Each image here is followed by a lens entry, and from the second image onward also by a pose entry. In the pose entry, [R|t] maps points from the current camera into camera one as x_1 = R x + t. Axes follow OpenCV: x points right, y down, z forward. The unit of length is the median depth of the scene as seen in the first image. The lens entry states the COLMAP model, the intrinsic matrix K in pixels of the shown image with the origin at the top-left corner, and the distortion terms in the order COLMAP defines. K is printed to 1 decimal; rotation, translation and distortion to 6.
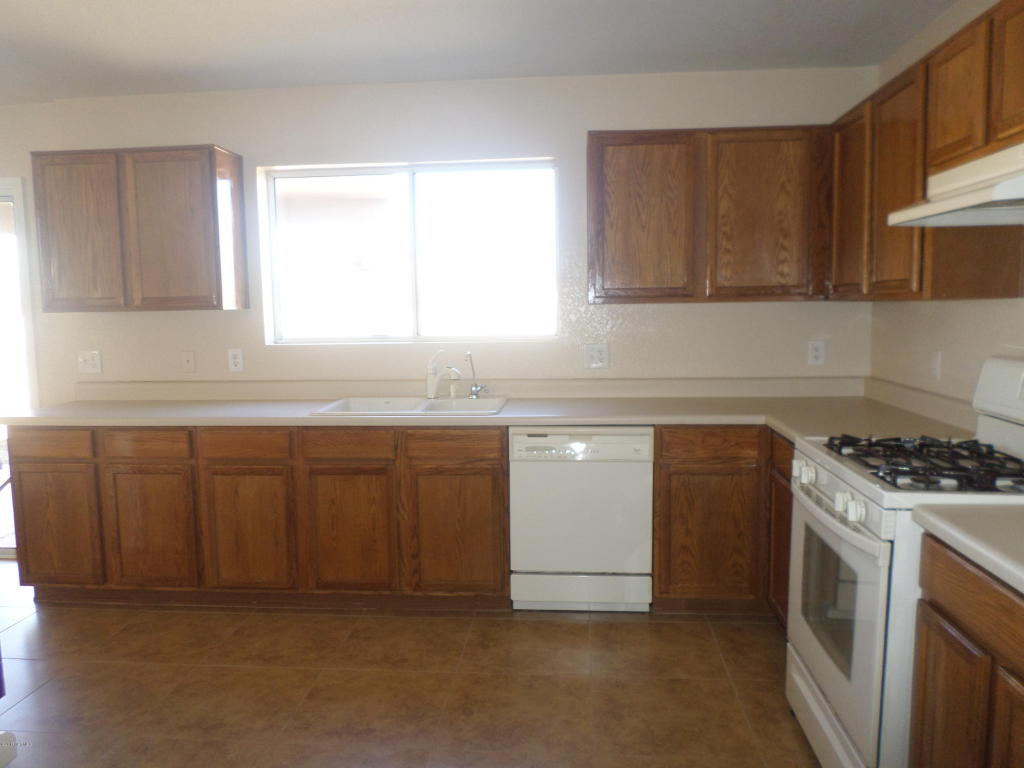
lens RADIAL K [[771.2, 0, 507.5], [0, 771.2, 378.2], [0, 0, 1]] dist [-0.015053, -0.015635]
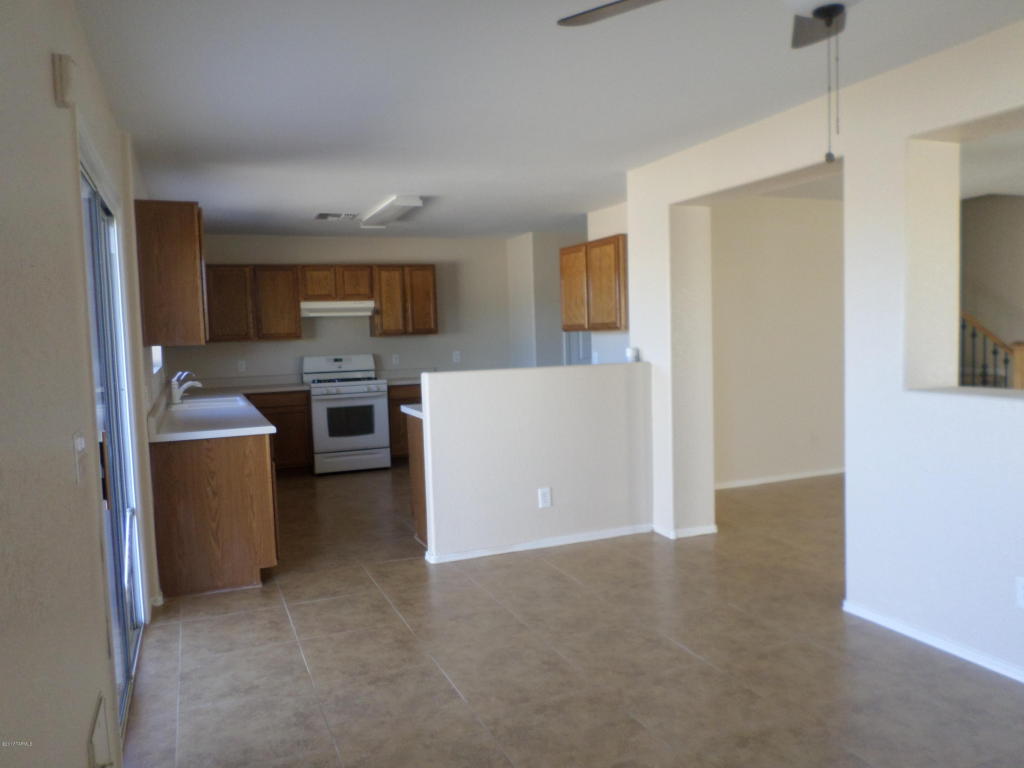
lens RADIAL K [[771.2, 0, 517.0], [0, 771.2, 382.2], [0, 0, 1]] dist [-0.015053, -0.015635]
pose [[-0.455530, -0.028338, 0.889770, -1.997219], [0.126383, 0.987311, 0.096148, -0.088762], [-0.881204, 0.156250, -0.446168, 1.215984]]
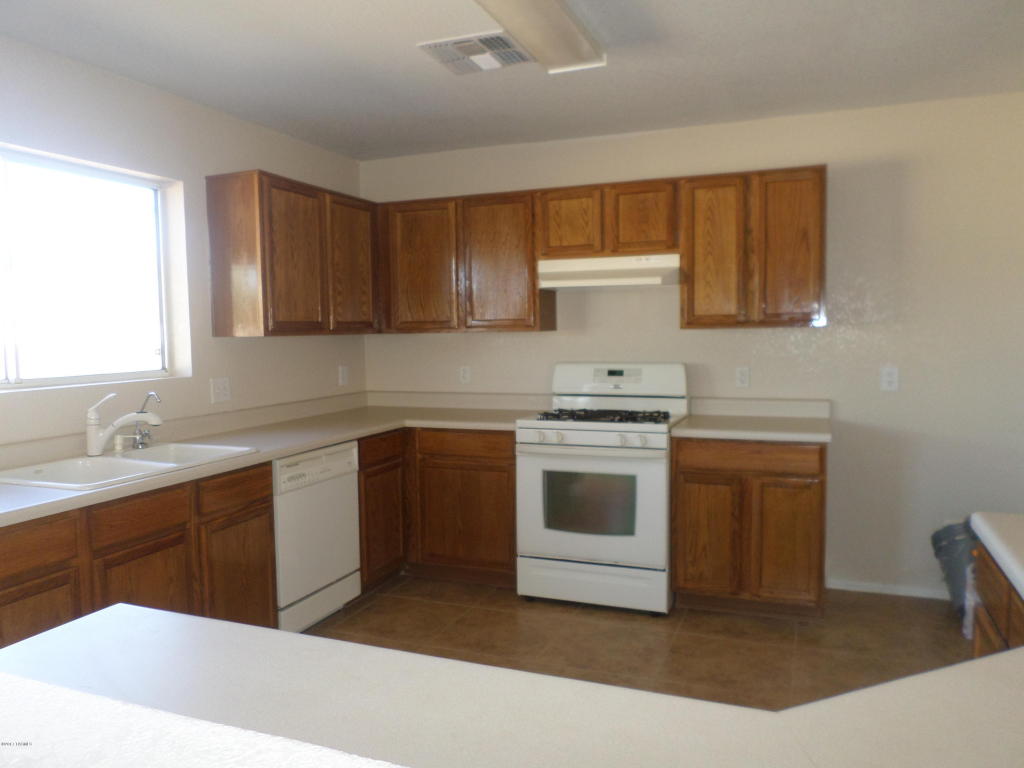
lens RADIAL K [[771.2, 0, 509.1], [0, 771.2, 383.4], [0, 0, 1]] dist [-0.015053, -0.015635]
pose [[0.283196, -0.053251, 0.957583, -0.818614], [0.101844, 0.994482, 0.025183, -0.027062], [-0.953639, 0.090392, 0.287056, 0.419409]]
